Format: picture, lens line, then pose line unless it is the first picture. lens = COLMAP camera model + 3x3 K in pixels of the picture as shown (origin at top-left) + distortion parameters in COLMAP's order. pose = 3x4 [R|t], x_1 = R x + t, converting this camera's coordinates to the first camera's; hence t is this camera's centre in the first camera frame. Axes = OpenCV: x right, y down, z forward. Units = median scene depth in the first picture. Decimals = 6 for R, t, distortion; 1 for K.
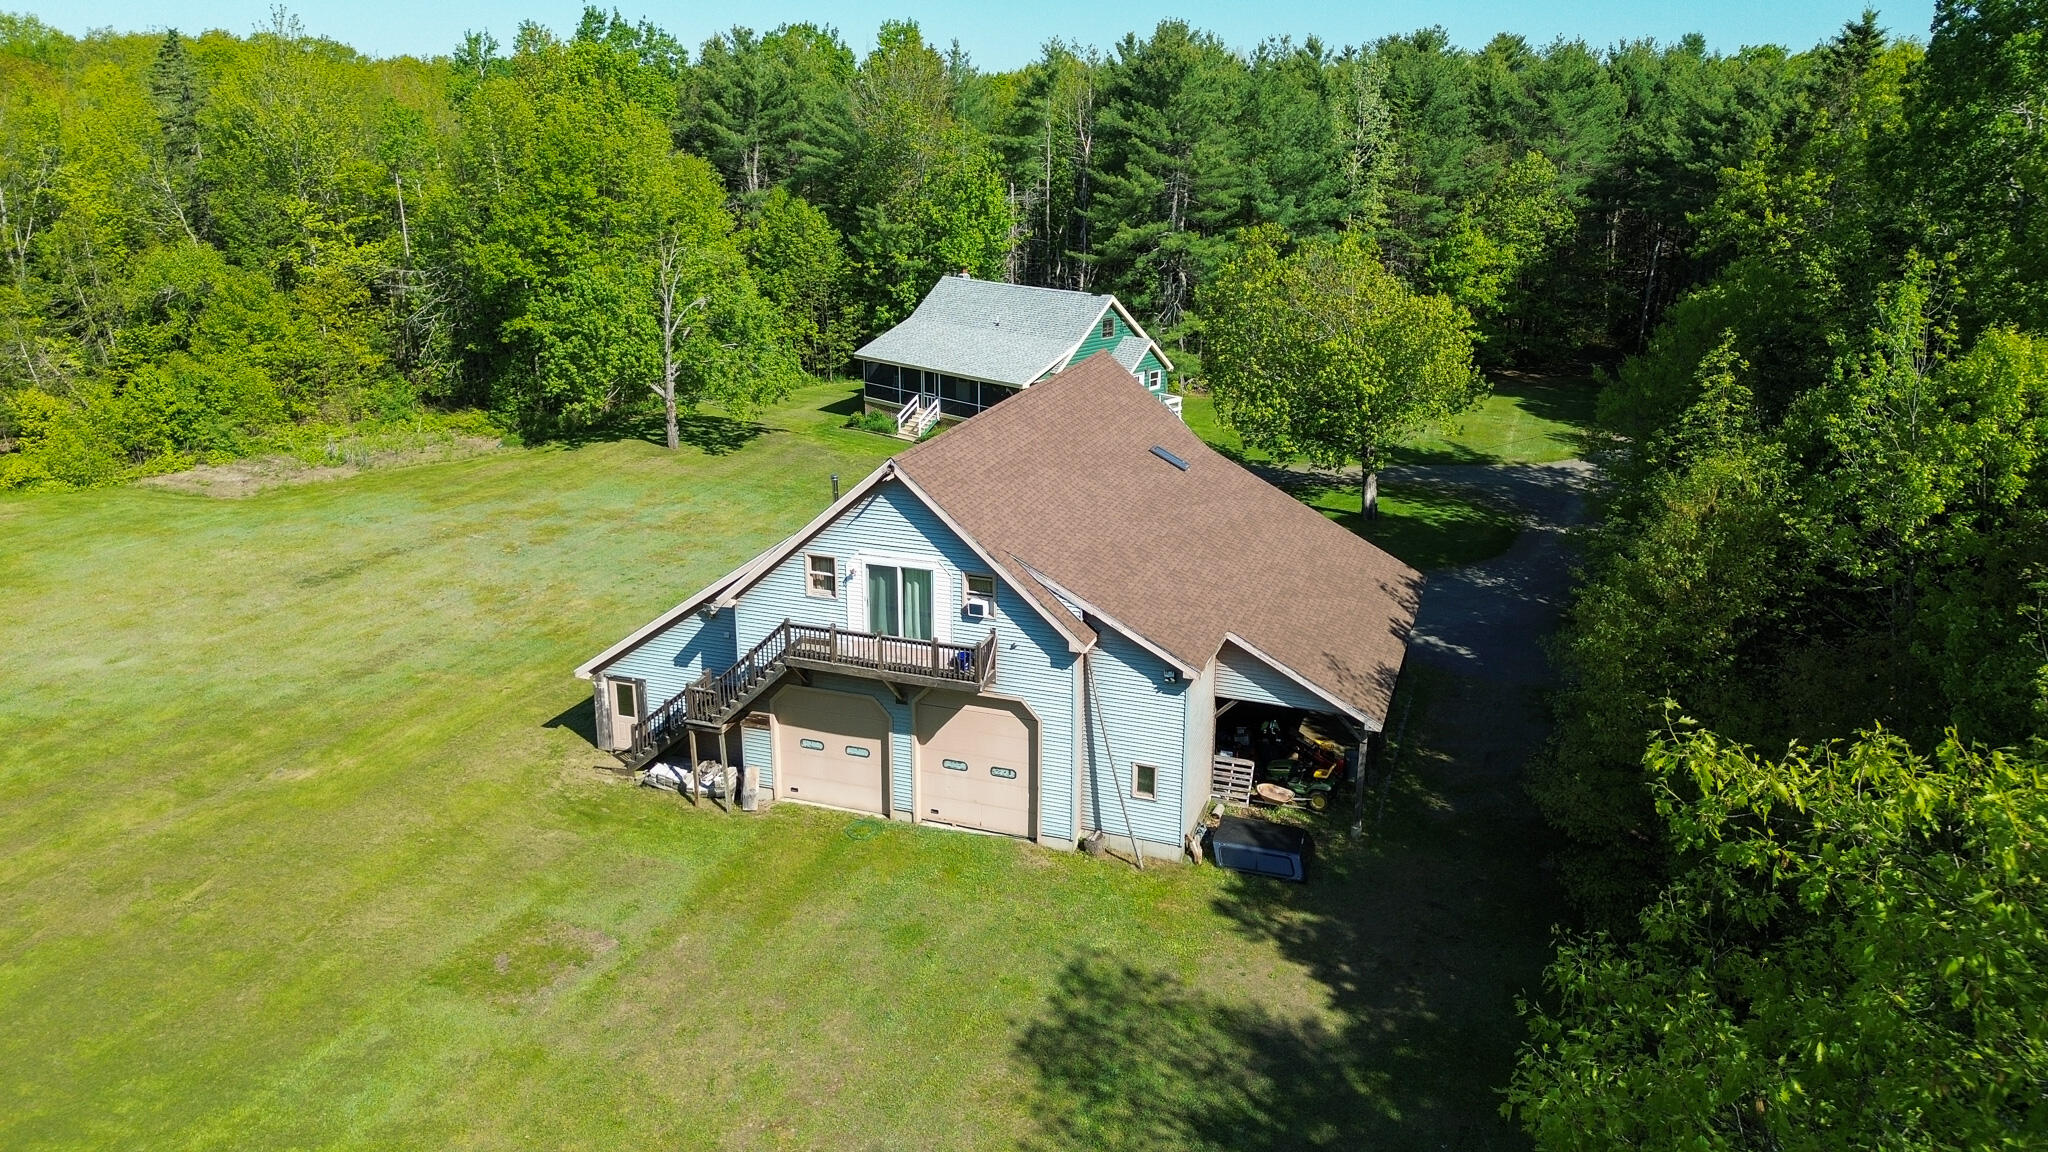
lens RADIAL K [[1451.8, 0, 1019.1], [0, 1451.8, 574.0], [0, 0, 1]] dist [0.040675, -0.009719]
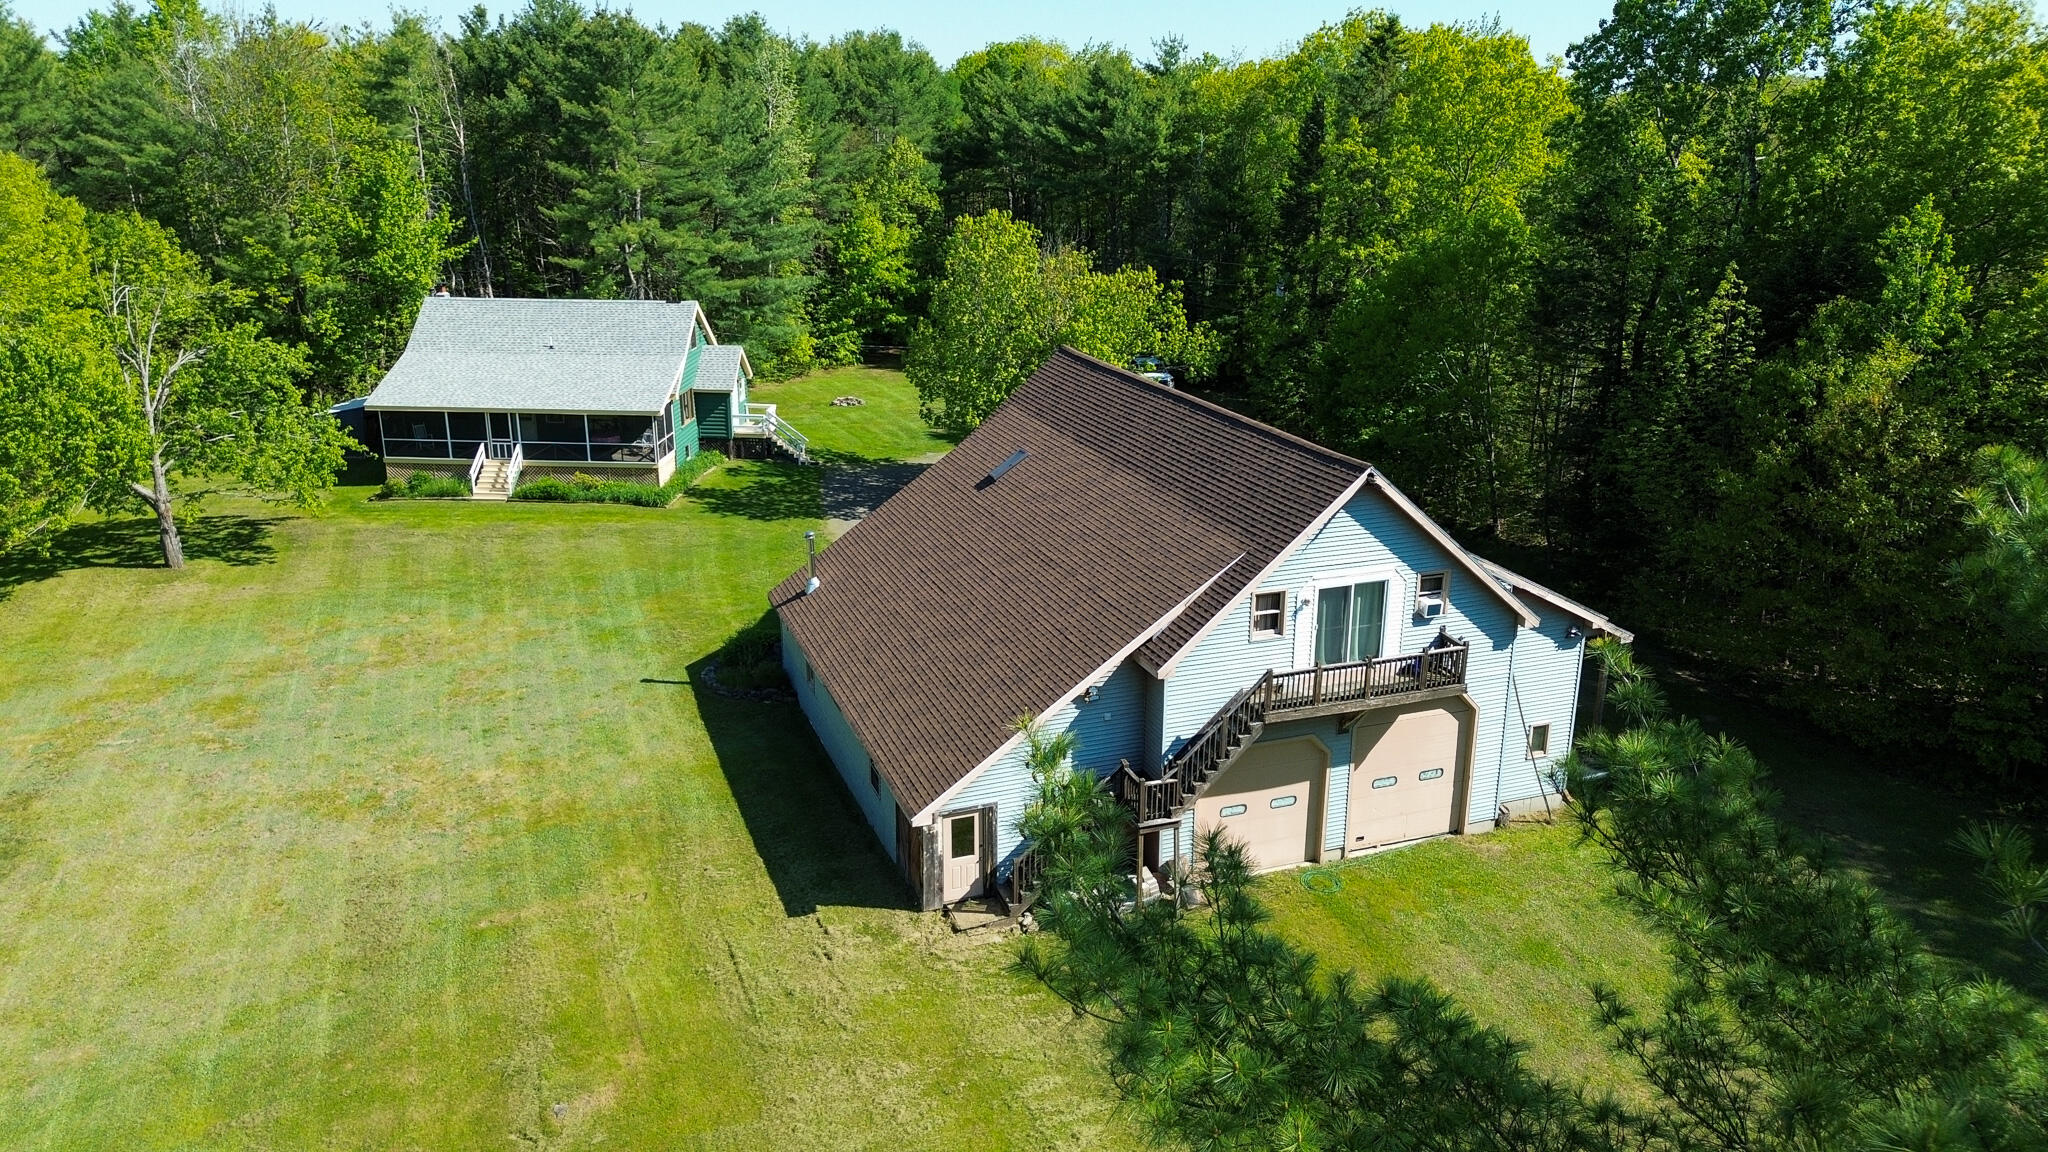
lens RADIAL K [[1451.8, 0, 1024.5], [0, 1451.8, 587.0], [0, 0, 1]] dist [0.040675, -0.009719]
pose [[0.765549, -0.204287, 0.610084, -0.766983], [0.196499, 0.977183, 0.080638, -0.112859], [-0.612636, 0.058148, 0.788223, 0.392083]]
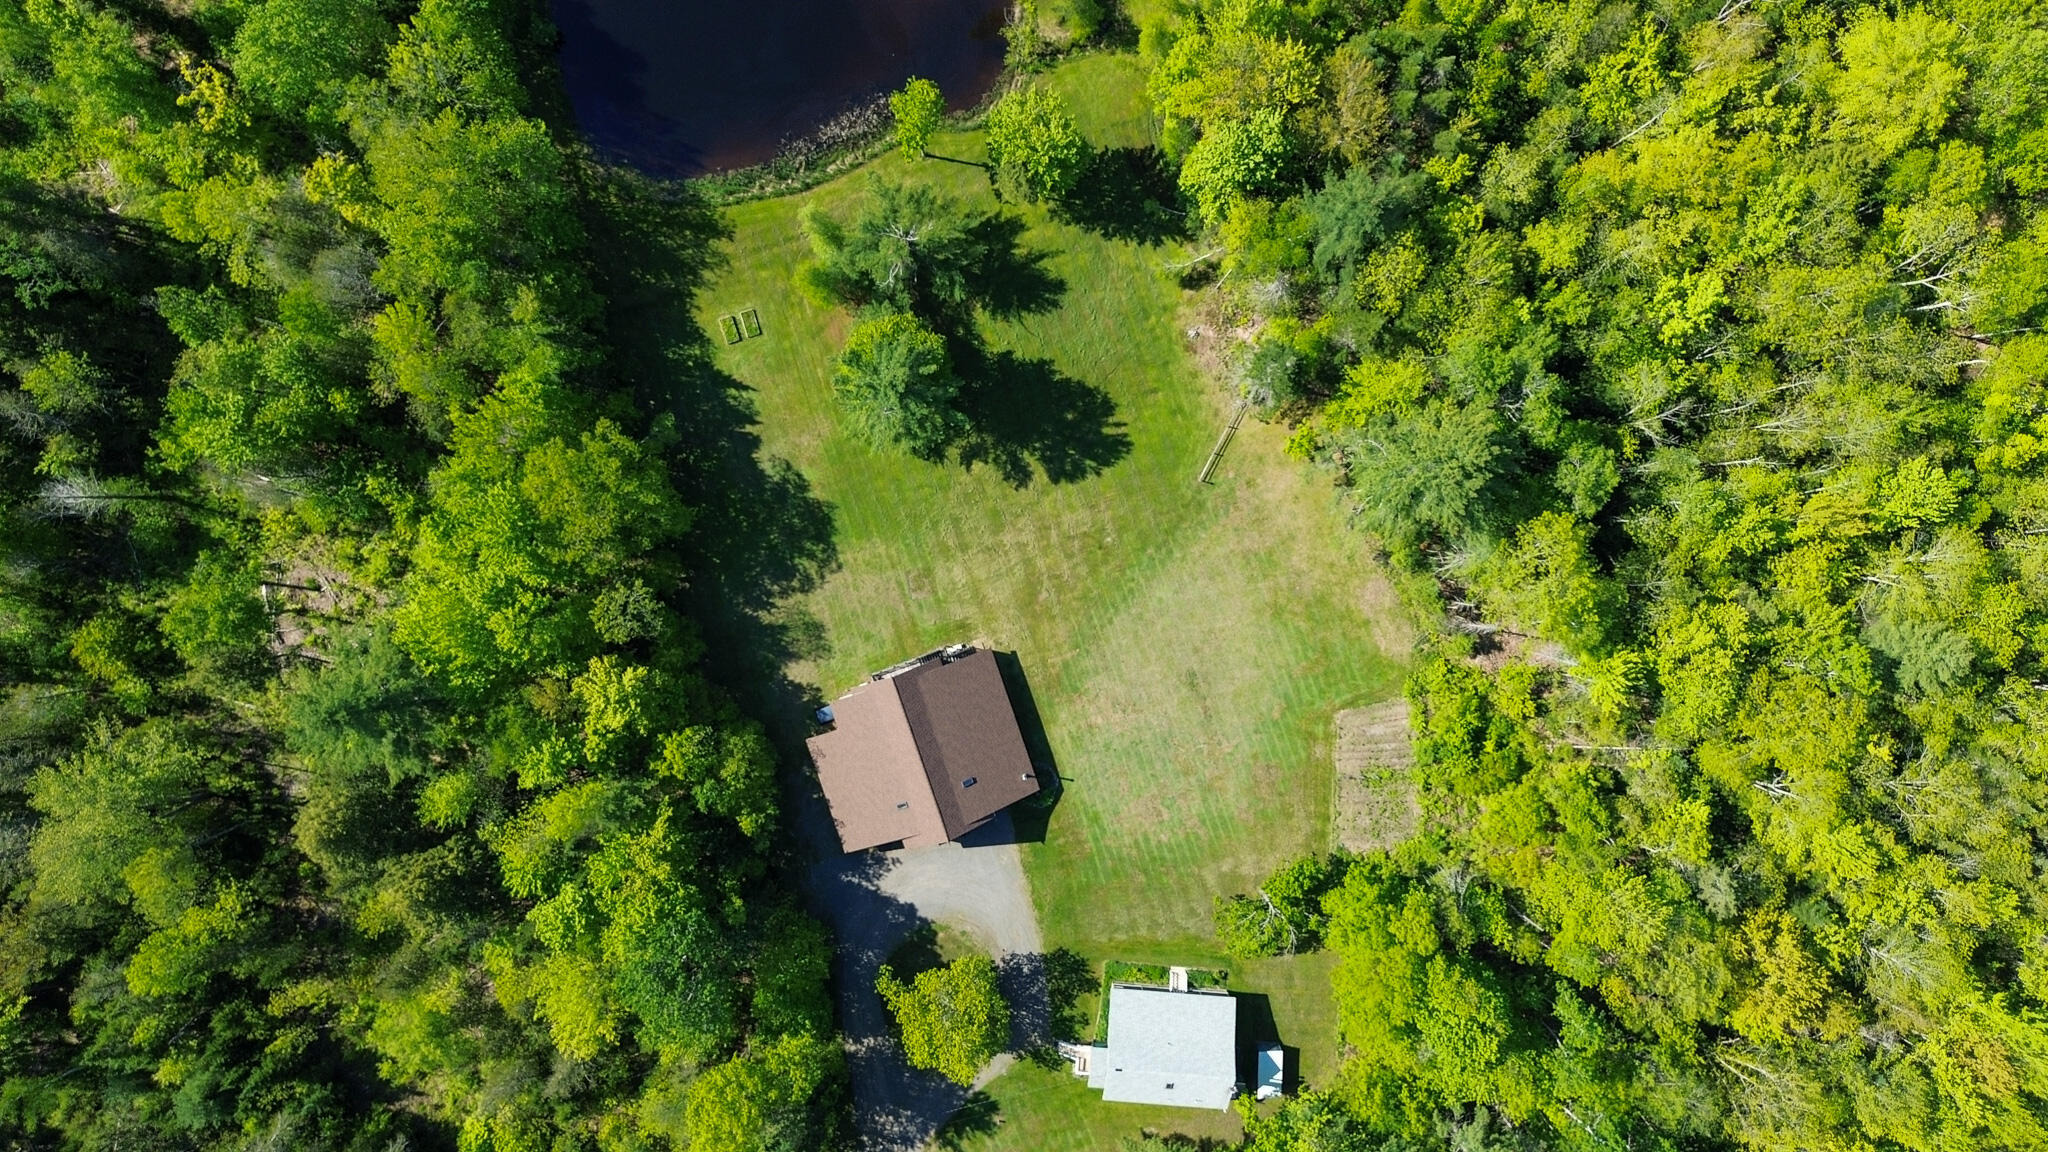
lens RADIAL K [[1451.8, 0, 1017.5], [0, 1451.8, 577.8], [0, 0, 1]] dist [0.040675, -0.009719]
pose [[-0.787625, 0.615919, 0.017044, -0.592891], [-0.178926, -0.255102, 0.950215, -3.848686], [0.589604, 0.745363, 0.311129, -0.298362]]
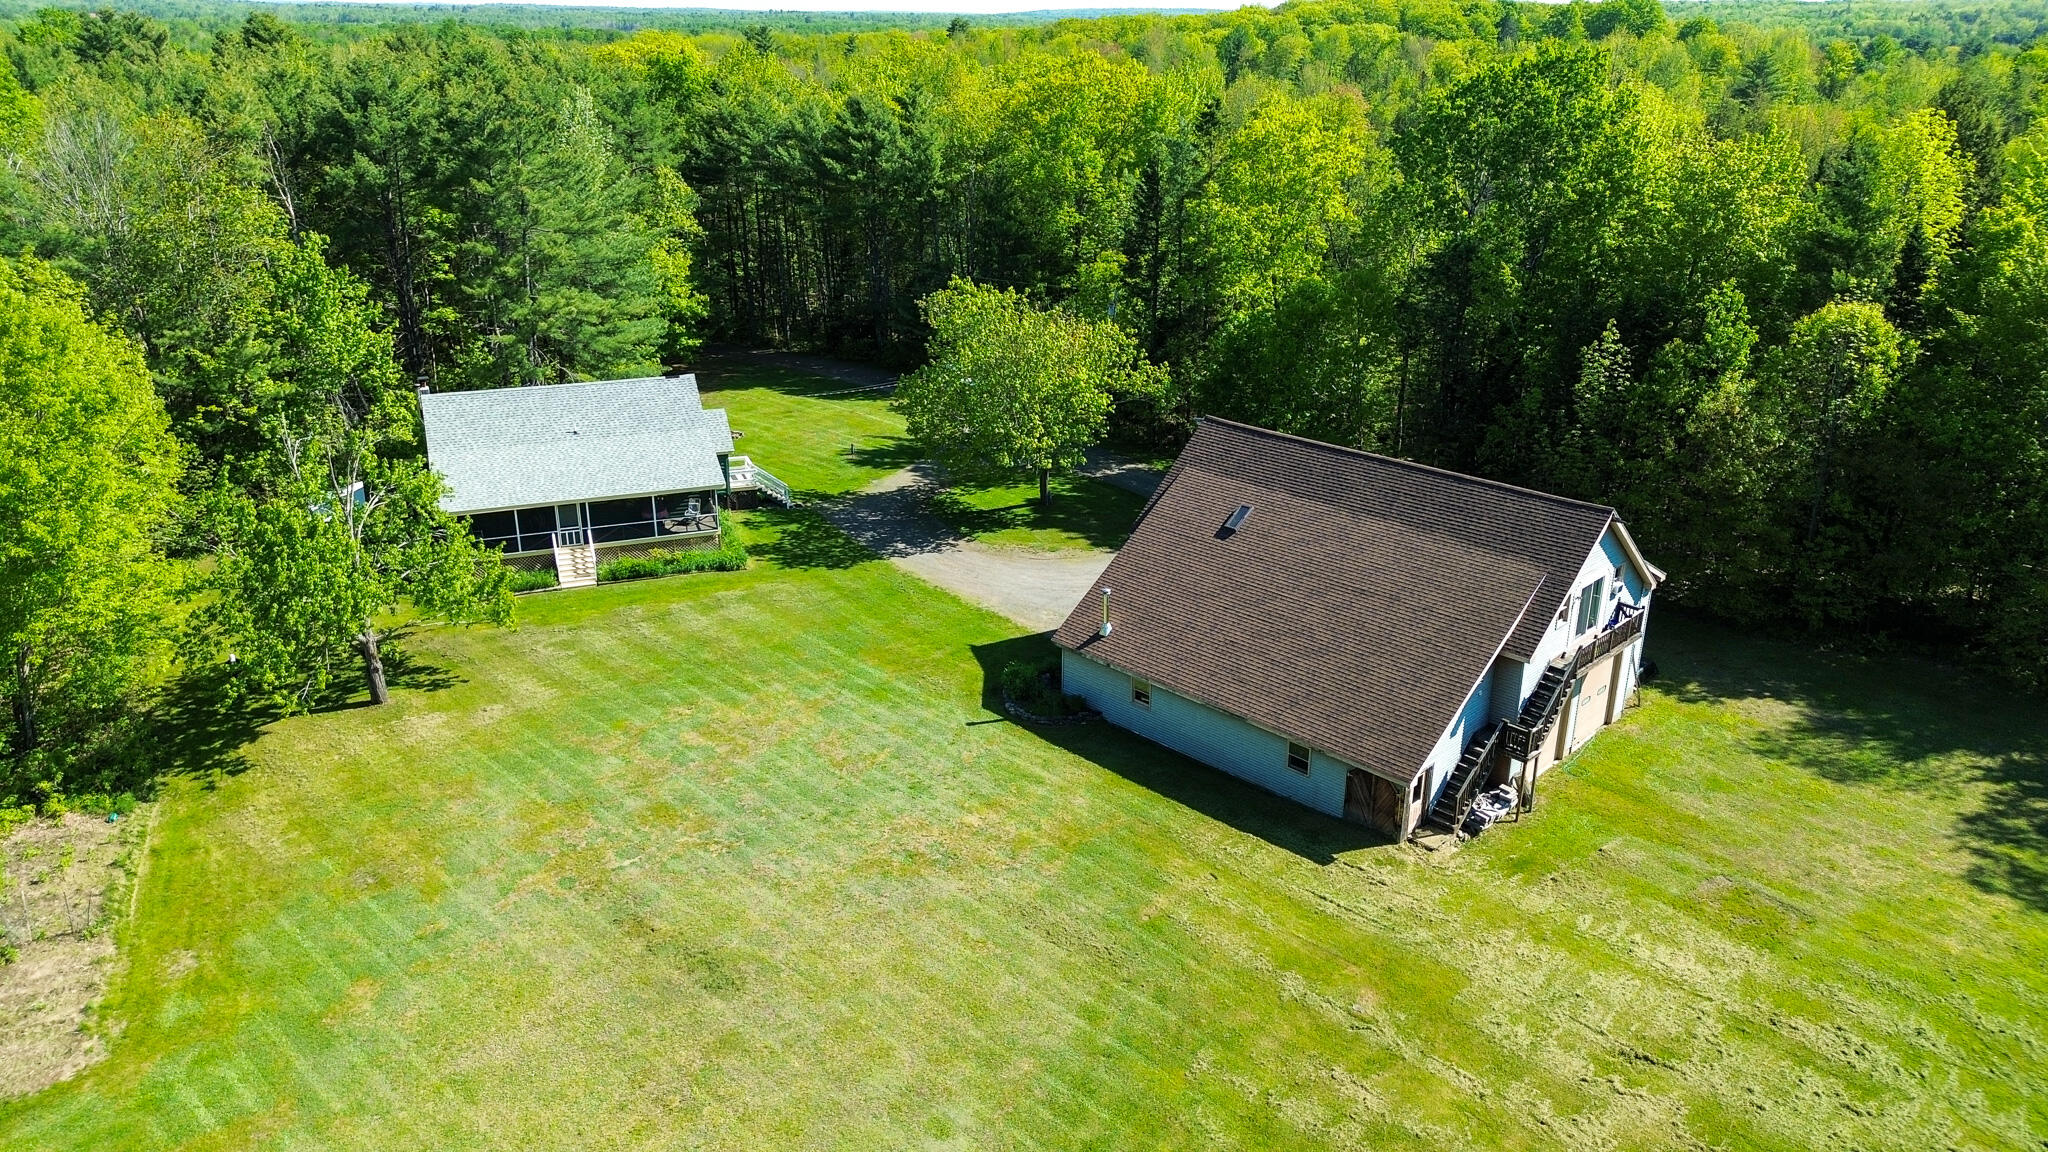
lens RADIAL K [[1451.8, 0, 1025.6], [0, 1451.8, 566.7], [0, 0, 1]] dist [0.040675, -0.009719]
pose [[0.438996, -0.323963, 0.838052, -1.478231], [0.277092, 0.936086, 0.216711, -0.469594], [-0.854695, 0.137082, 0.500705, 0.724168]]
